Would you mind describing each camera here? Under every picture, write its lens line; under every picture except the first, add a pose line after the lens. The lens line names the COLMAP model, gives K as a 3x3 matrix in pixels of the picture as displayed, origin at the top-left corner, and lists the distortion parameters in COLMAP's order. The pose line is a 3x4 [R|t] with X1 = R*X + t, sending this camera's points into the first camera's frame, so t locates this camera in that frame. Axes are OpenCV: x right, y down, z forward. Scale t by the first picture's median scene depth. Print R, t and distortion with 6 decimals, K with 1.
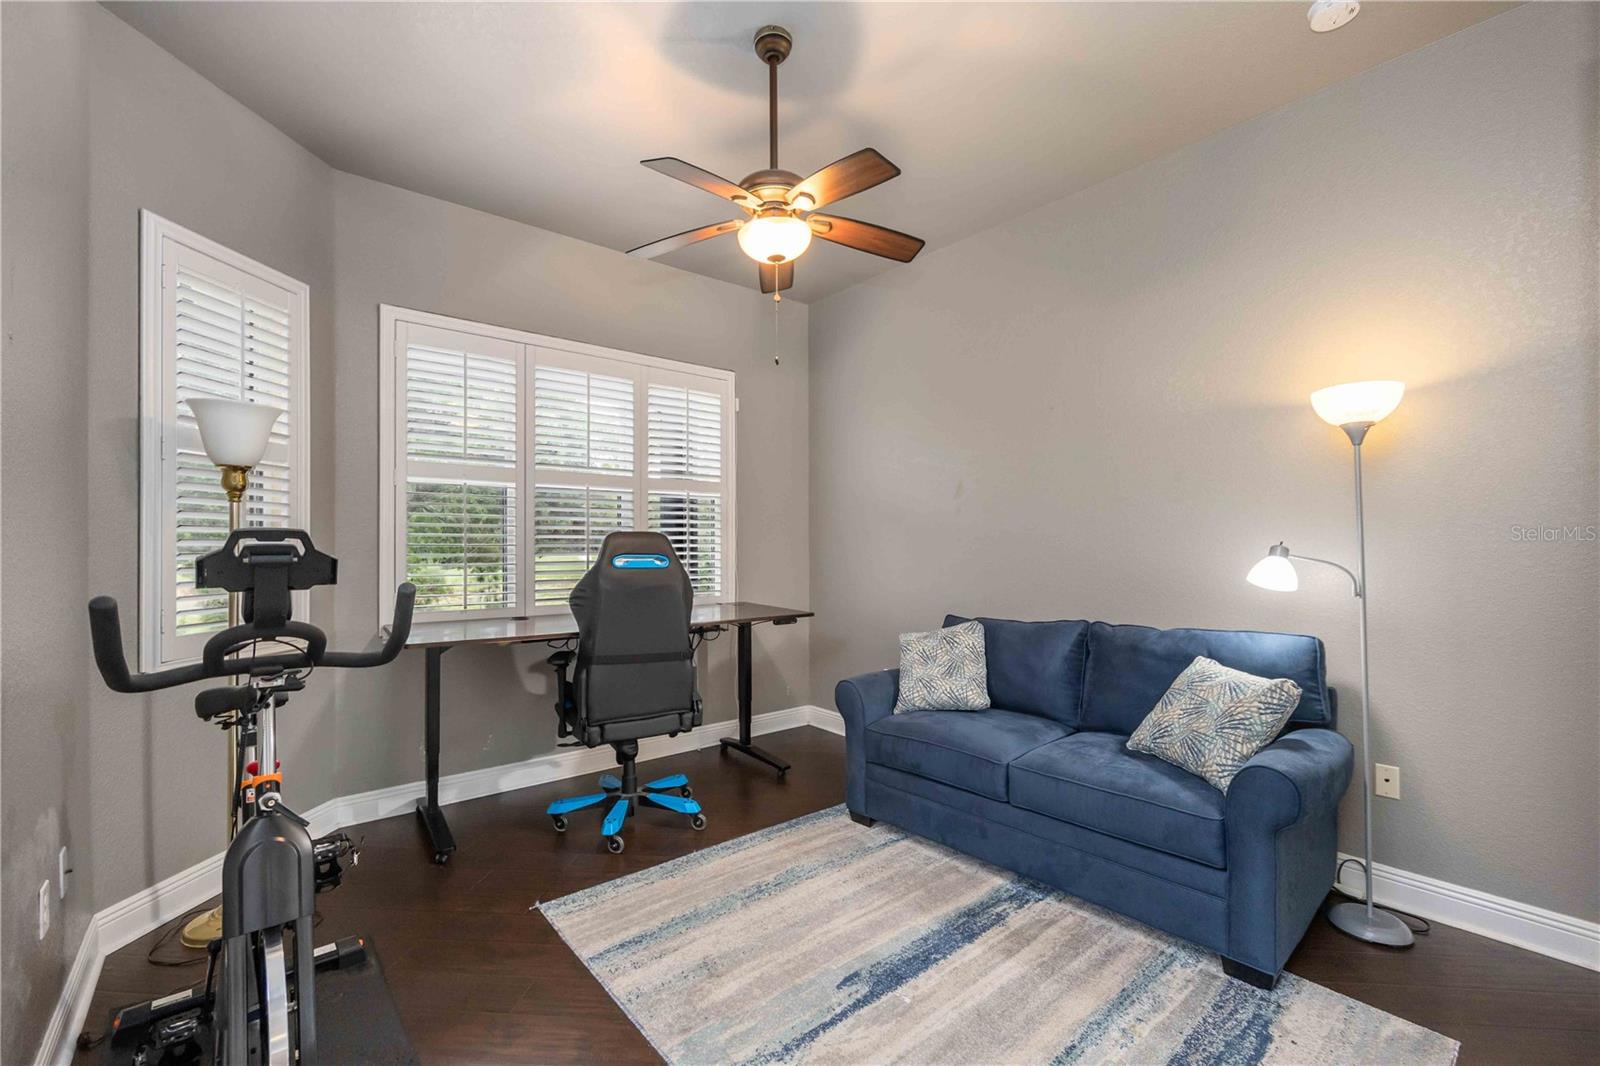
lens RADIAL K [[682.1, 0, 799.8], [0, 682.1, 541.0], [0, 0, 1]] dist [-0.000991, 0.000275]
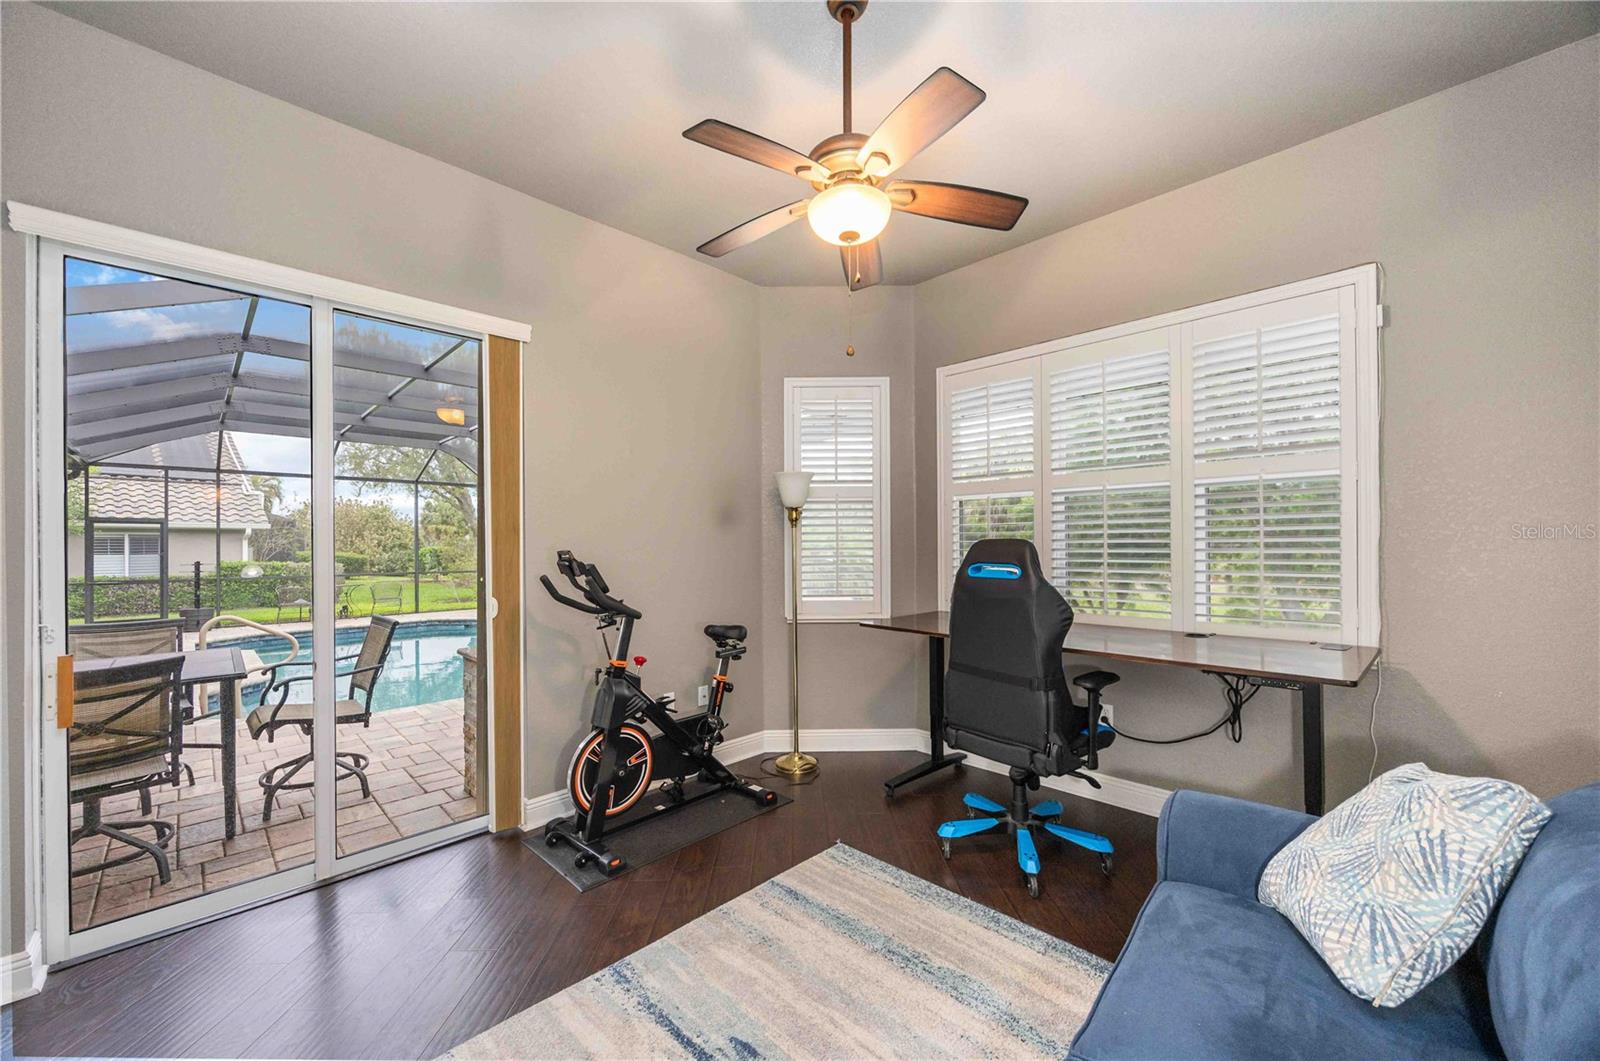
lens RADIAL K [[612.4, 0, 799.1], [0, 612.4, 542.2], [0, 0, 1]] dist [0.001472, -0.000249]
pose [[0.090952, -0.005738, -0.995839, 0.763867], [0.014108, 0.999890, -0.004473, -0.012345], [0.995755, -0.013642, 0.091023, 0.870891]]
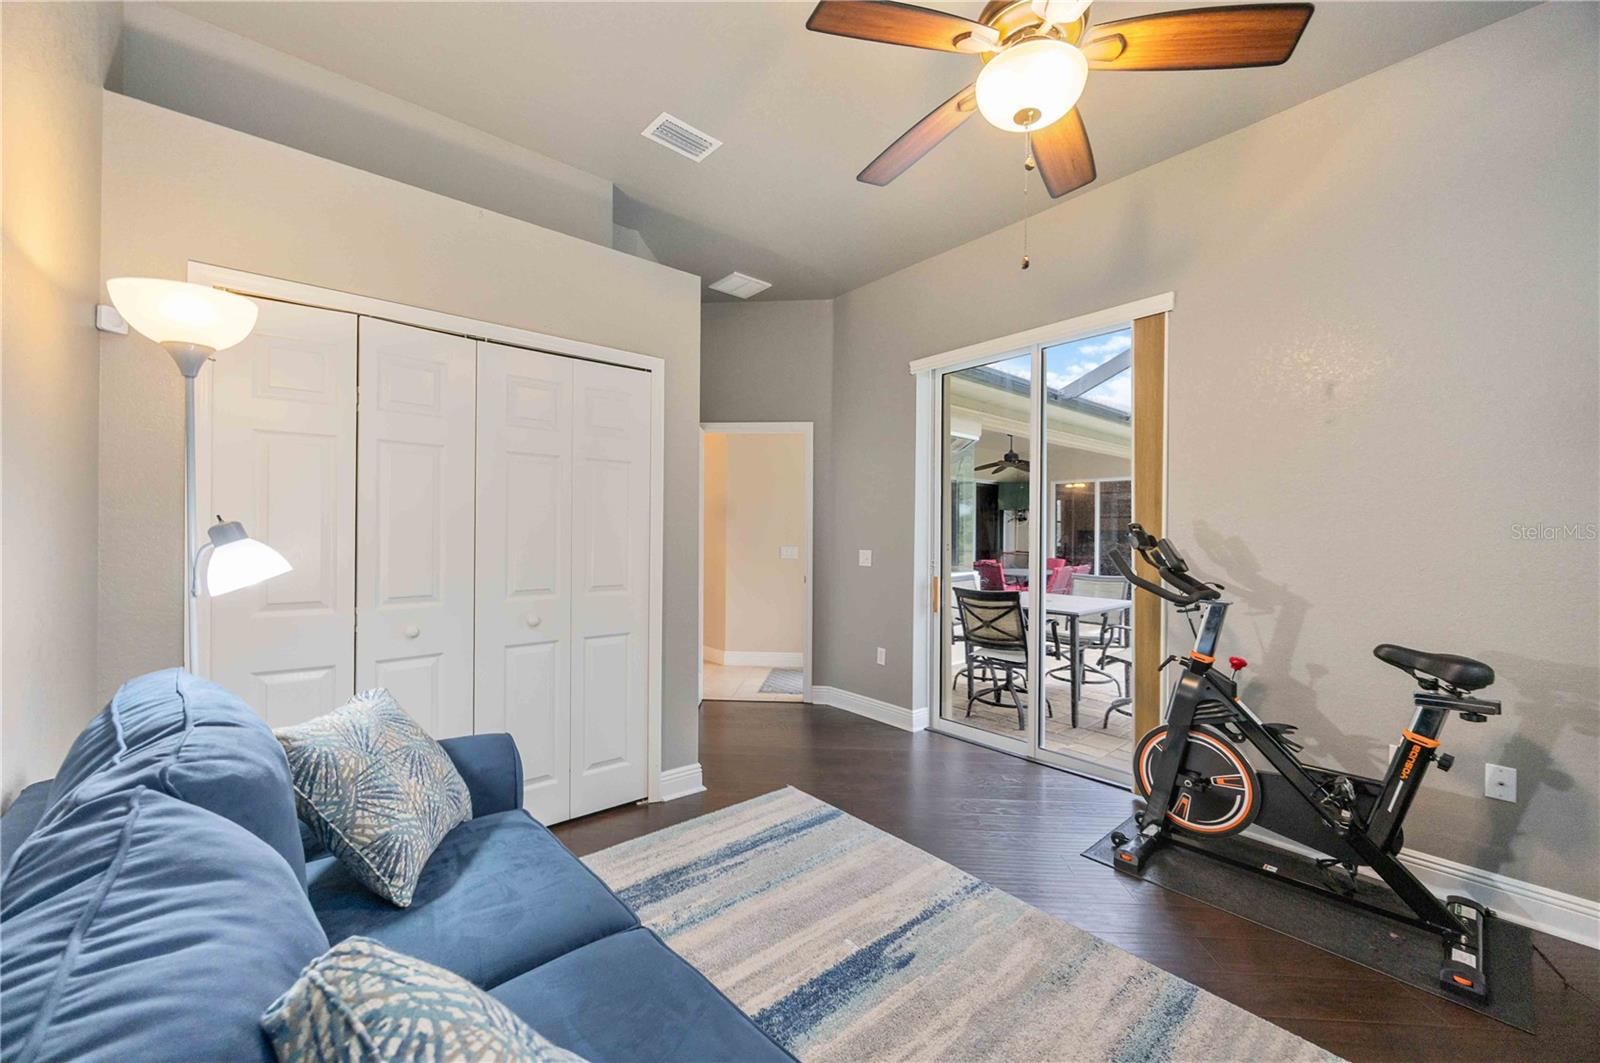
lens RADIAL K [[612.4, 0, 802.1], [0, 612.4, 529.5], [0, 0, 1]] dist [0.001472, -0.000249]
pose [[-0.999903, -0.005055, -0.012996, 0.204486], [-0.004910, 0.999925, -0.011190, 0.017776], [0.013051, -0.011126, -0.999853, 1.647395]]
